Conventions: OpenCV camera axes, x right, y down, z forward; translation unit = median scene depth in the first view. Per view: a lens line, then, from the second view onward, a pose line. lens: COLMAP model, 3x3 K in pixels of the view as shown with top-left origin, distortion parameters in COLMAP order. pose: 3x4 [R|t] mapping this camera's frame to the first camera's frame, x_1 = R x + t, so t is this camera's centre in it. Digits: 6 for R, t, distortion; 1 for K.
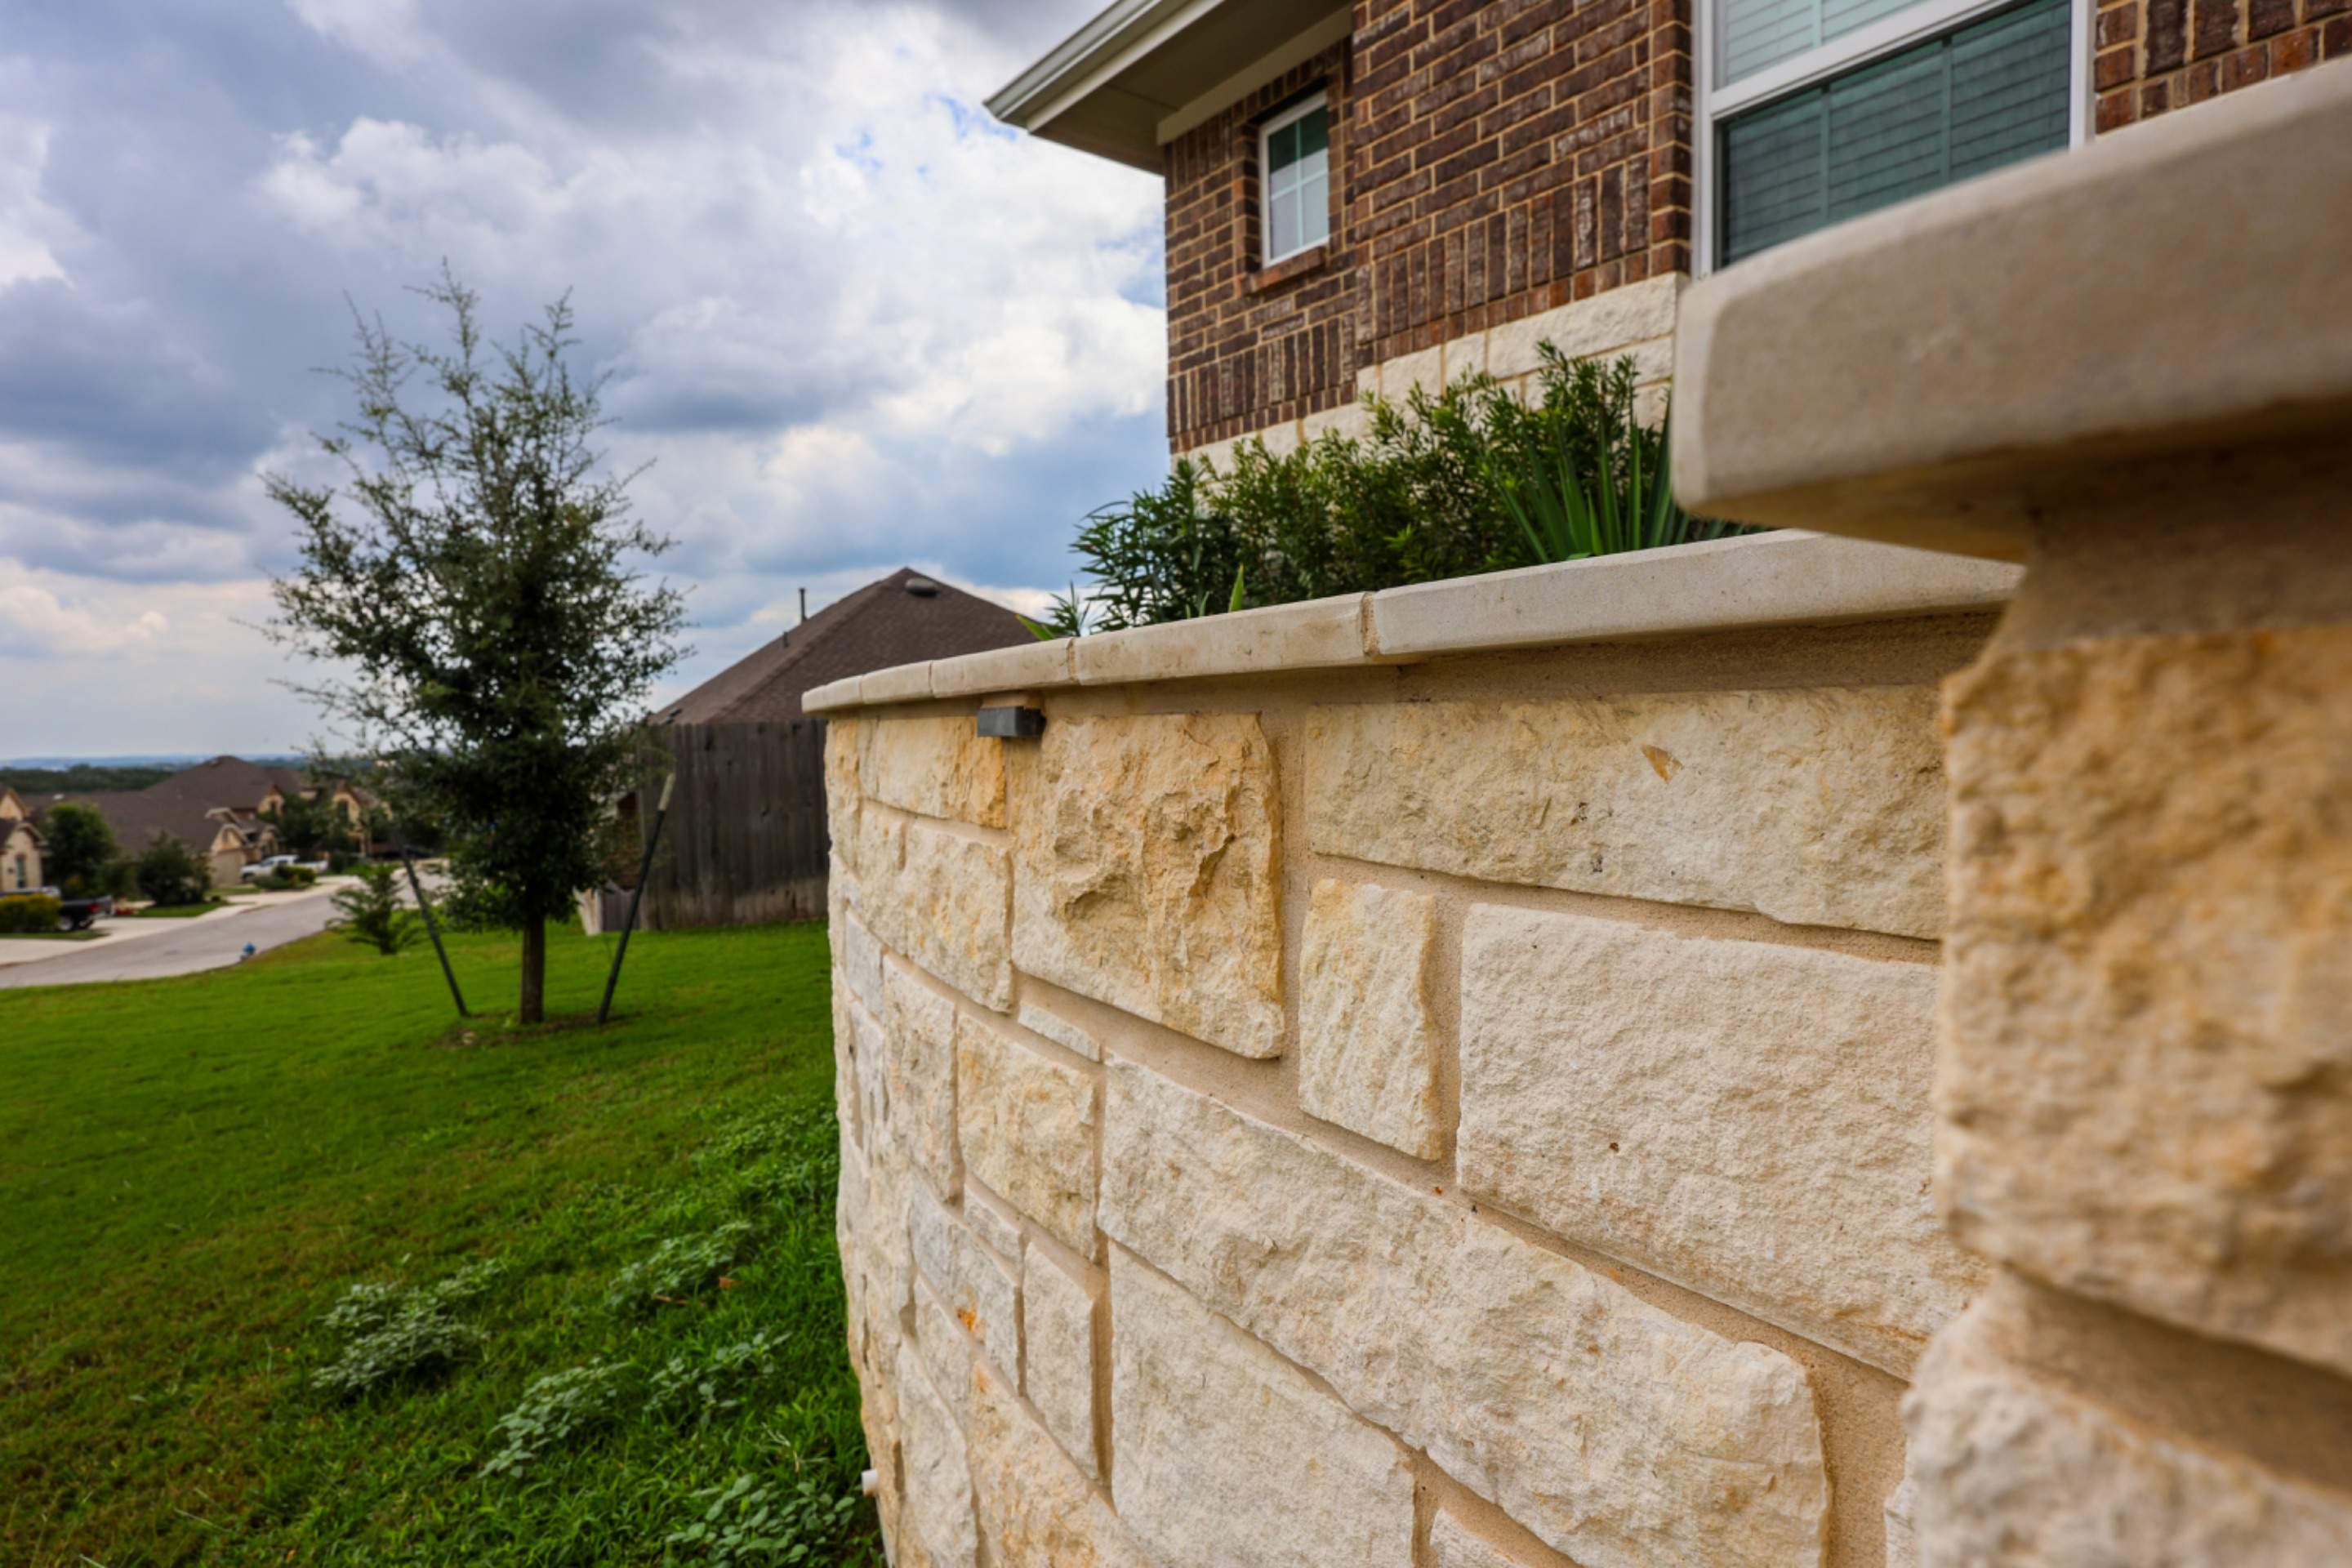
lens RADIAL K [[1266.0, 0, 1168.5], [0, 1266.0, 781.8], [0, 0, 1]] dist [0.004017, -0.000615]
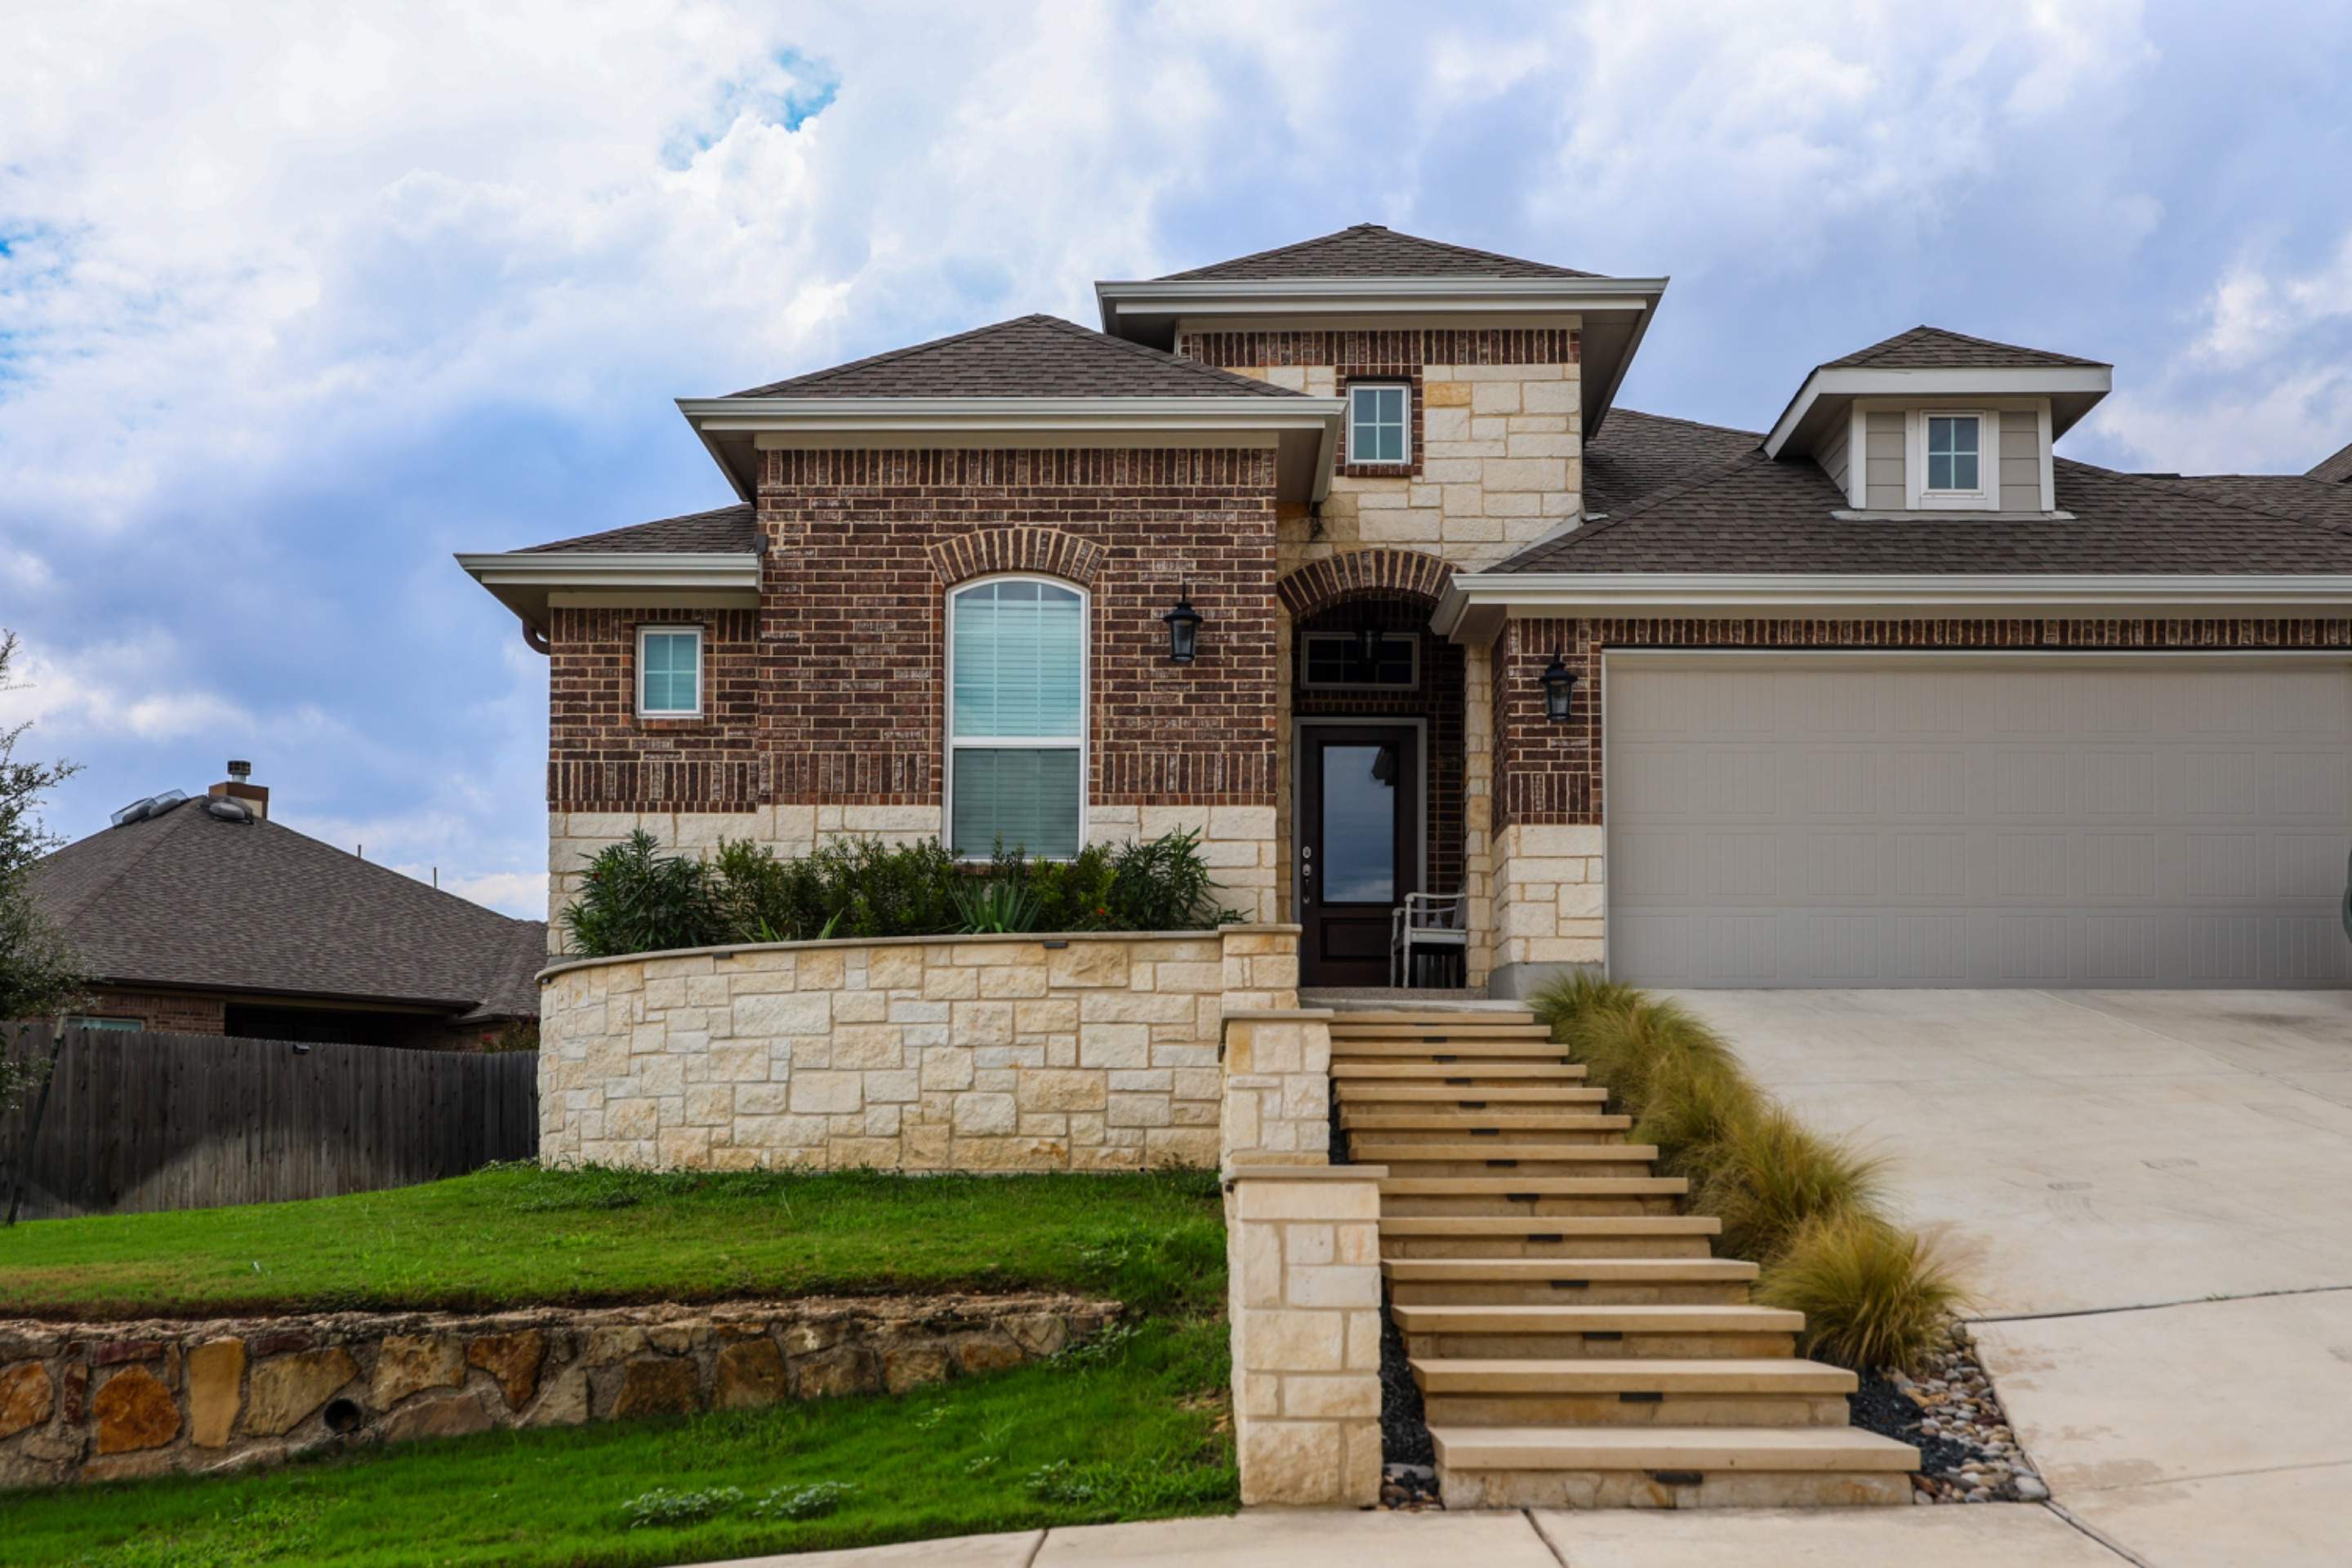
lens RADIAL K [[2581.4, 0, 1143.0], [0, 2581.4, 1150.0], [0, 0, 1]] dist [-0.009446, 0.030135]
pose [[0.622220, 0.038950, 0.781873, -2.503740], [0.019333, 0.997692, -0.065086, 0.450654], [-0.782604, 0.055614, 0.620031, -1.811510]]
